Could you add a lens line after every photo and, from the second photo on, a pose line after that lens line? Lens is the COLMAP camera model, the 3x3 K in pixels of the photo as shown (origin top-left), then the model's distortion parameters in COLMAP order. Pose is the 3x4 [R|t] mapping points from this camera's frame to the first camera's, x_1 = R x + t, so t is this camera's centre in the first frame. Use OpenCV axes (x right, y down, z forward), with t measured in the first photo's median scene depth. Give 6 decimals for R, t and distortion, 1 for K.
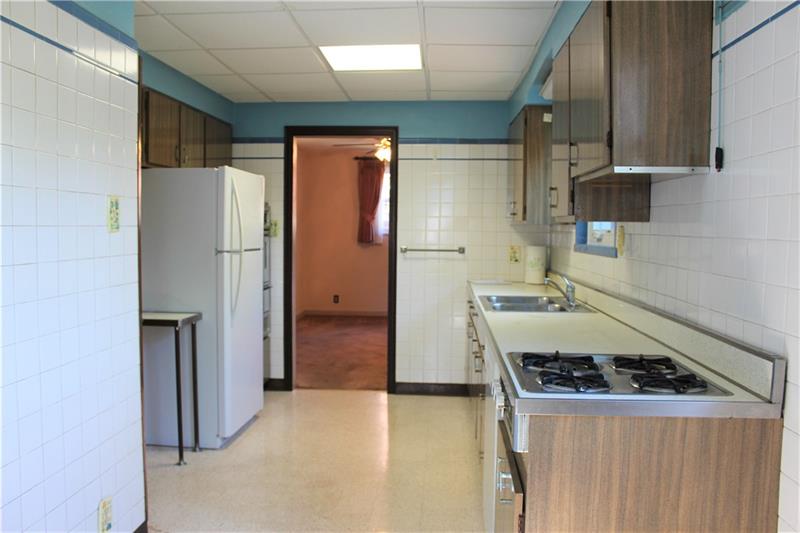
lens RADIAL K [[662.1, 0, 400.0], [0, 662.1, 266.5], [0, 0, 1]] dist [-0.123751, 0.007693]
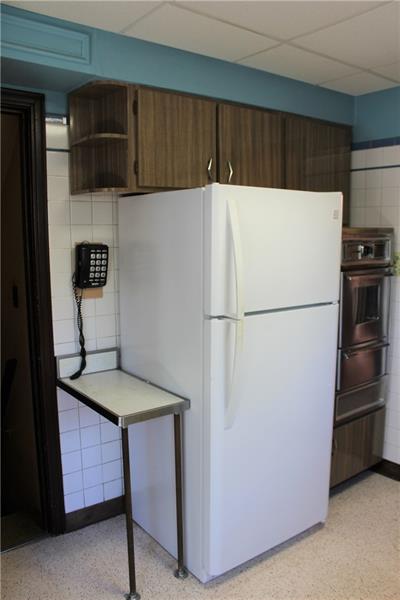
lens RADIAL K [[496.6, 0, 200.0], [0, 496.6, 300.0], [0, 0, 1]] dist [-0.123751, 0.007693]
pose [[0.662483, 0.086814, -0.744029, 0.080067], [-0.029249, 0.995502, 0.090113, -0.077781], [0.748506, -0.037936, 0.662043, 0.624351]]
